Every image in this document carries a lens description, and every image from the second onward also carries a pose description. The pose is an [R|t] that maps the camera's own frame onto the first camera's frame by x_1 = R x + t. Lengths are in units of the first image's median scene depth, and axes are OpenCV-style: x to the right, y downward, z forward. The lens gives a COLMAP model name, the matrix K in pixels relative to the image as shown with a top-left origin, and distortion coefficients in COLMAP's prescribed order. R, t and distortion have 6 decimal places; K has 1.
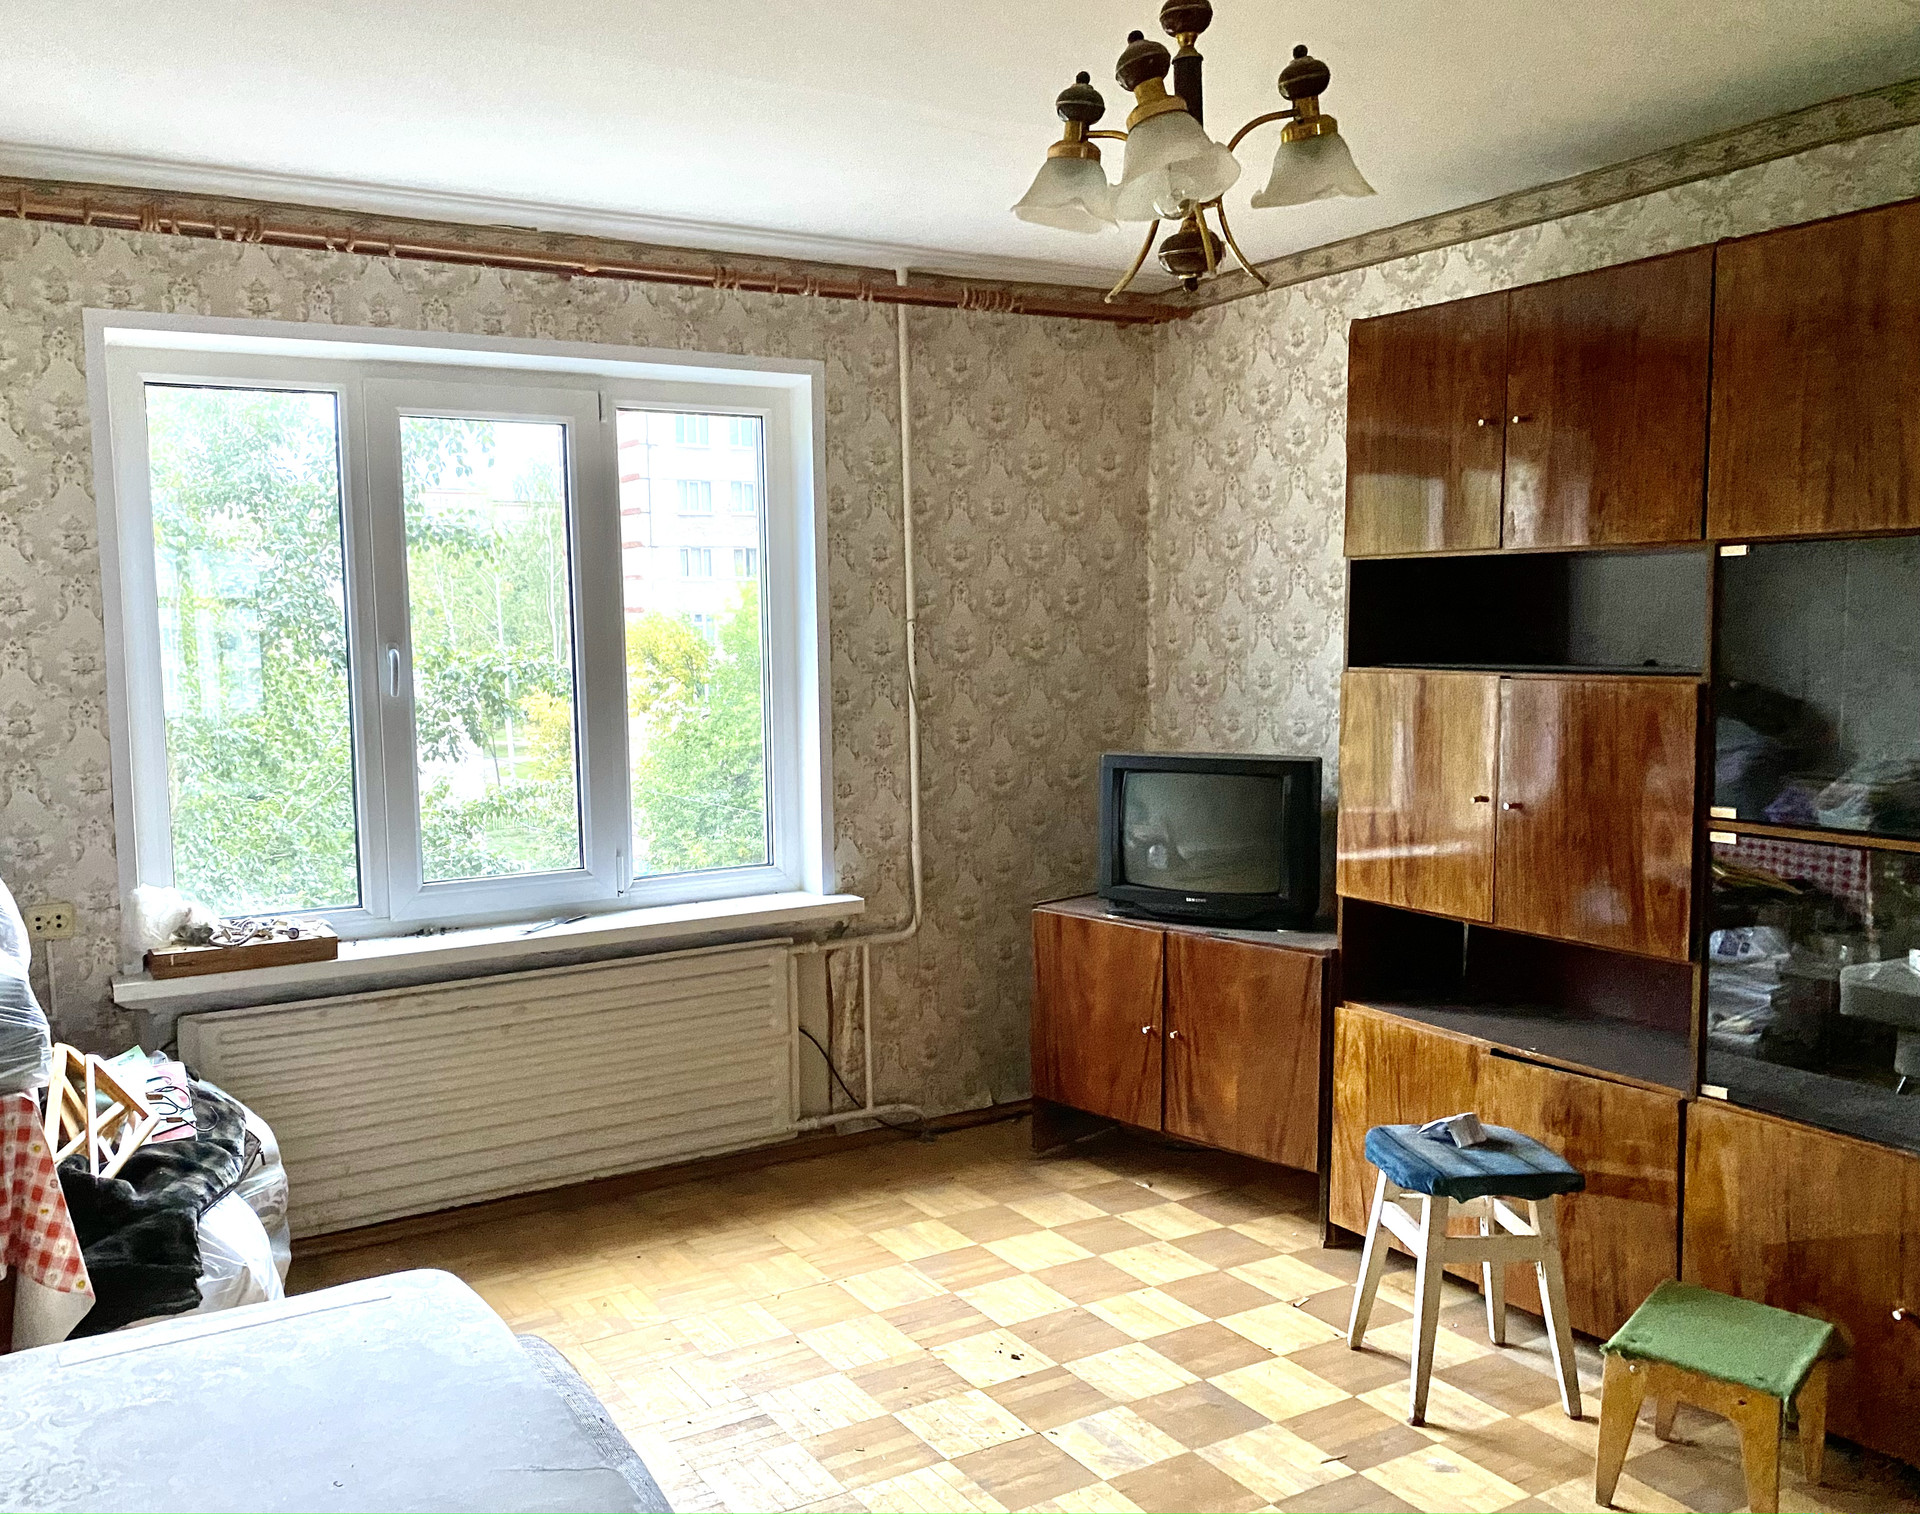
lens RADIAL K [[1695.5, 0, 960.0], [0, 1695.5, 757.0], [0, 0, 1]] dist [0.012022, 0.000022]
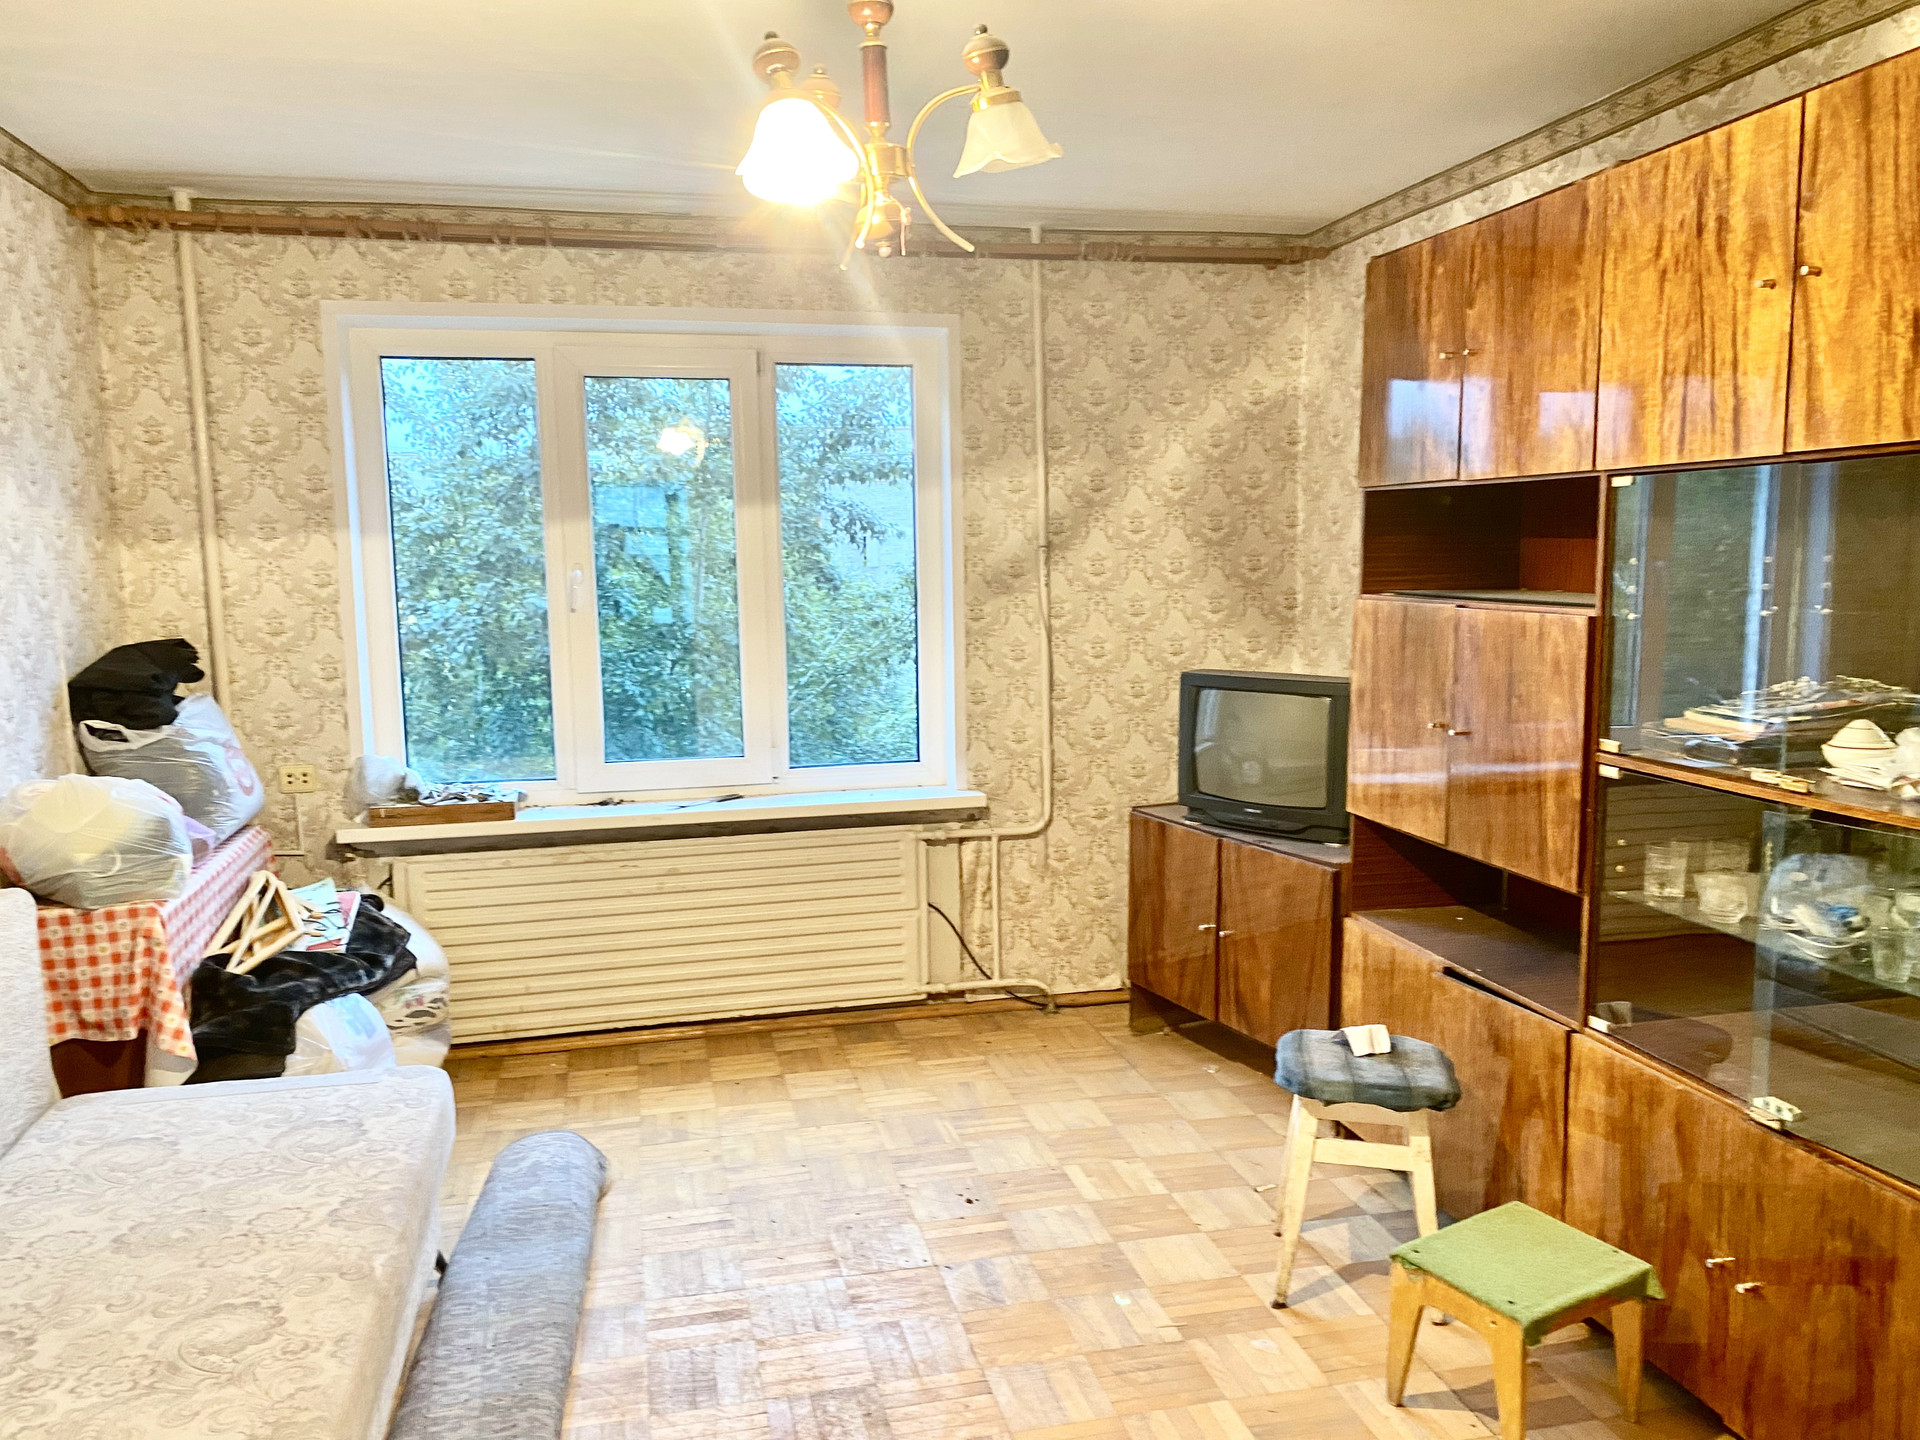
lens RADIAL K [[1543.1, 0, 960.0], [0, 1543.1, 720.0], [0, 0, 1]] dist [0.006821, 0.002375]
pose [[0.955911, 0.035969, -0.291445, 0.268195], [-0.025870, 0.998926, 0.038433, -0.005635], [0.292515, -0.029199, 0.955815, 0.020284]]
